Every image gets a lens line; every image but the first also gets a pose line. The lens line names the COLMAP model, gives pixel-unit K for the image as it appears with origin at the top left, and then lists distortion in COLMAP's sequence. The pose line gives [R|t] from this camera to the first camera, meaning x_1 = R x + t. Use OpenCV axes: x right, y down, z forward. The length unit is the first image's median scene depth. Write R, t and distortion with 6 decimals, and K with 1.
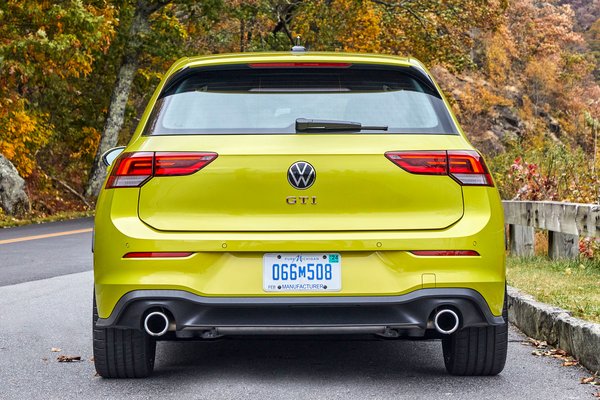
lens RADIAL K [[1164.2, 0, 303.7], [0, 1164.2, 198.2], [0, 0, 1]] dist [0.032045, 0.000000]
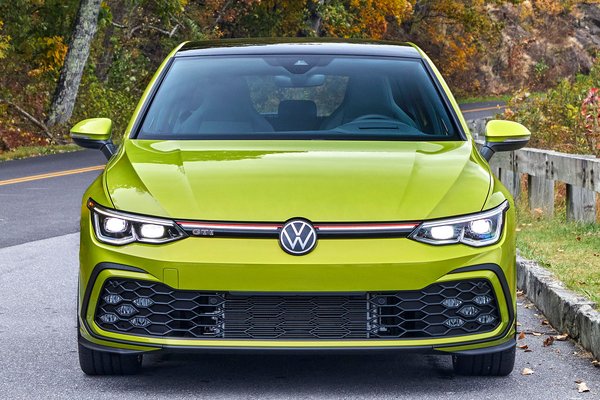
lens RADIAL K [[1164.2, 0, 296.1], [0, 1164.2, 200.9], [0, 0, 1]] dist [0.032045, 0.000000]
pose [[0.999950, 0.007675, -0.006399, -0.014186], [-0.007652, 0.999964, 0.003547, 0.044032], [0.006426, -0.003498, 0.999973, 0.208192]]
